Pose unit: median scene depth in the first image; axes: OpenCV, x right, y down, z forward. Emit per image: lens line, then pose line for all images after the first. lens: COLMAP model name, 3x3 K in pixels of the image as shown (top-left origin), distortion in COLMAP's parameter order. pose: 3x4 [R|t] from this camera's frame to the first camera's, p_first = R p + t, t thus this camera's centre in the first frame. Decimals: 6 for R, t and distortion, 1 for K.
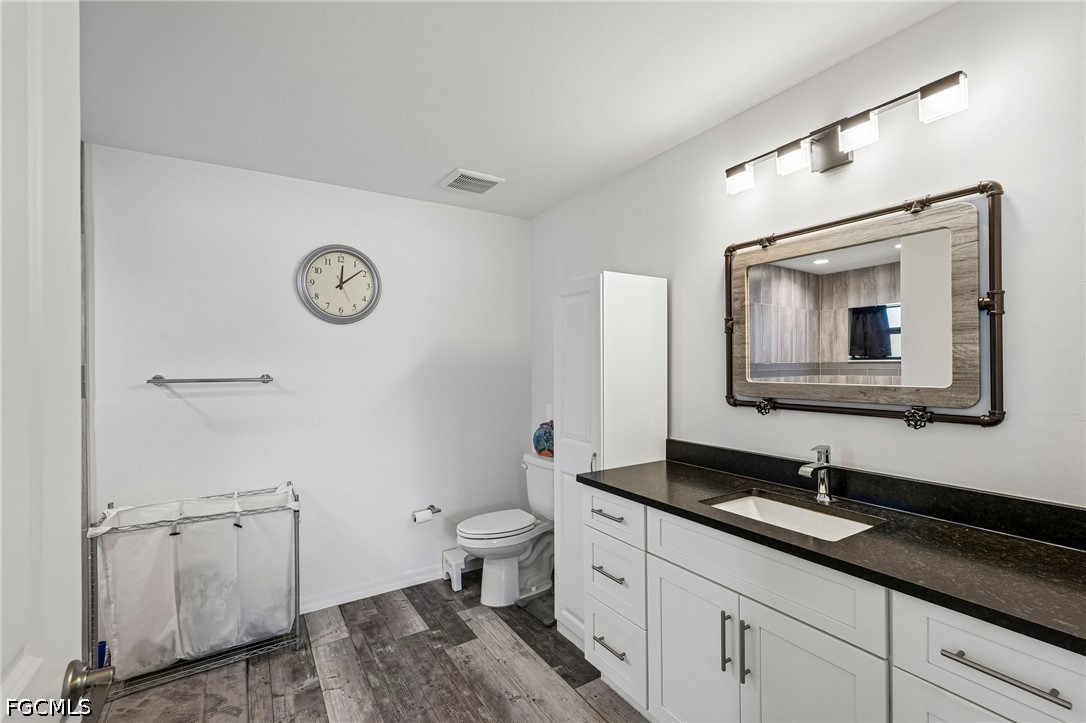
lens RADIAL K [[480.8, 0, 542.7], [0, 480.8, 364.6], [0, 0, 1]] dist [-0.002729, 0.000507]
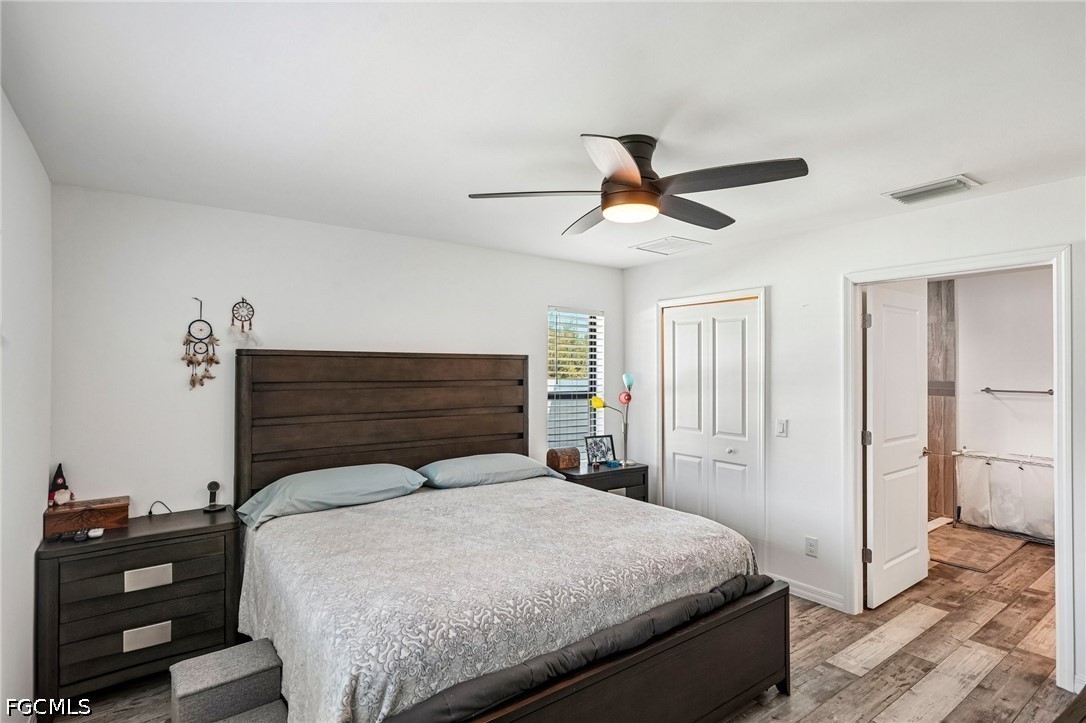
lens RADIAL K [[543.8, 0, 545.2], [0, 543.8, 357.5], [0, 0, 1]] dist [-0.004247, -0.001734]
pose [[0.078083, -0.005715, -0.996930, 1.389726], [-0.000135, 0.999983, -0.005743, -0.095891], [0.996947, 0.000583, 0.078081, -1.074942]]
